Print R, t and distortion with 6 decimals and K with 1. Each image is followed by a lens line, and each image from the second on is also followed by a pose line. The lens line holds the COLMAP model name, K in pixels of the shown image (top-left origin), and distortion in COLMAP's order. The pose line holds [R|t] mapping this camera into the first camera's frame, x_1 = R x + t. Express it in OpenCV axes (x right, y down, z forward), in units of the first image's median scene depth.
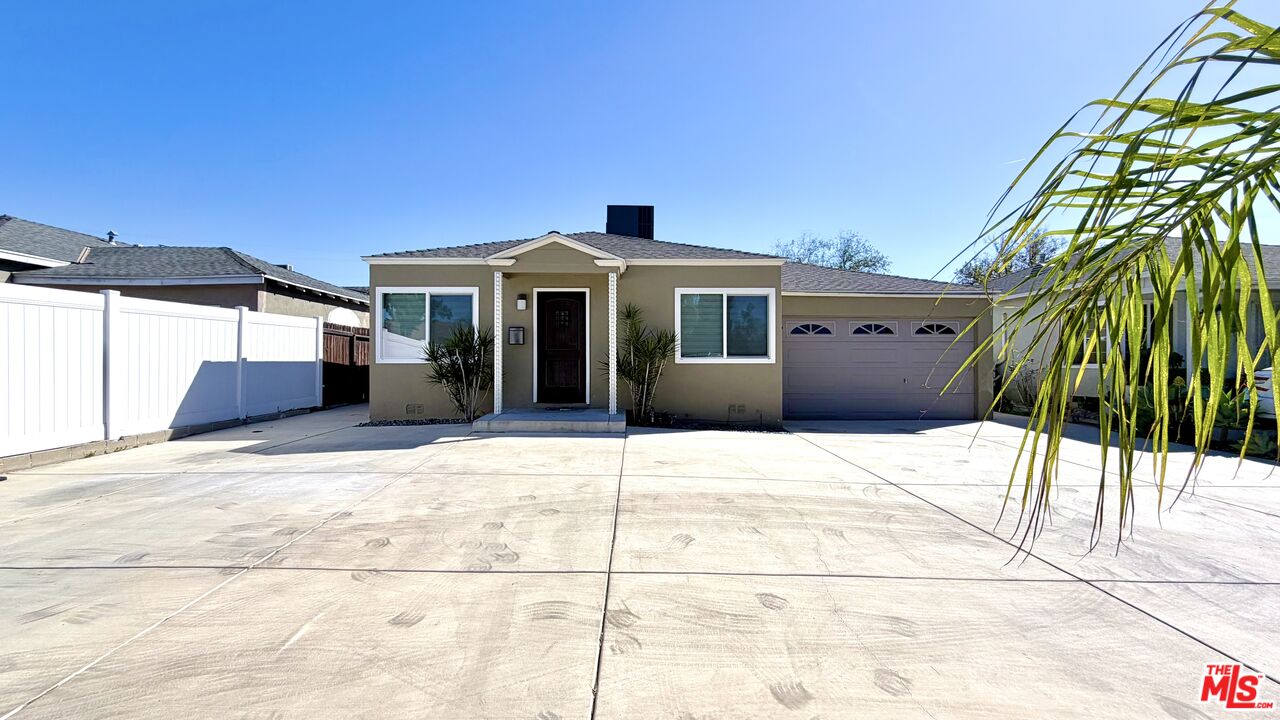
lens RADIAL K [[512.9, 0, 637.7], [0, 512.9, 353.1], [0, 0, 1]] dist [0.003763, 0.000003]
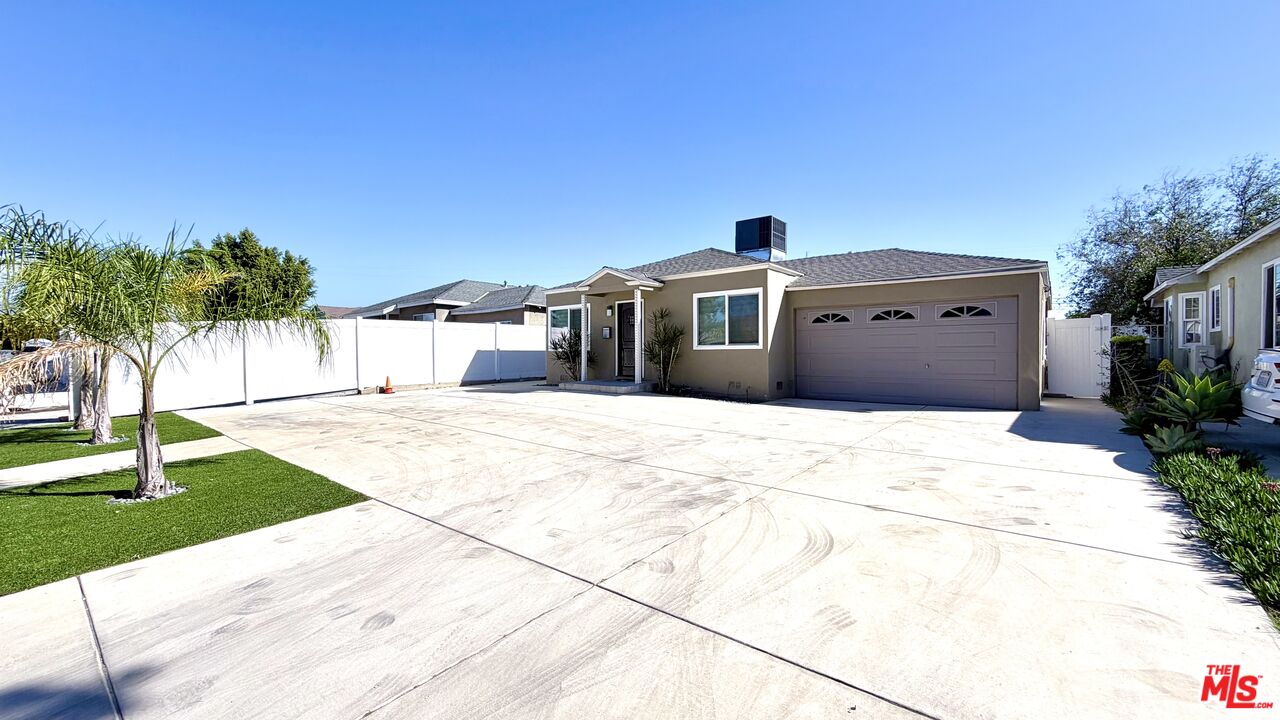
lens RADIAL K [[512.9, 0, 644.8], [0, 512.9, 360.4], [0, 0, 1]] dist [0.003763, 0.000003]
pose [[0.761327, 0.005243, -0.648347, 0.822578], [0.015493, 0.999535, 0.026276, 0.010062], [0.648183, -0.030050, 0.760892, -0.111778]]
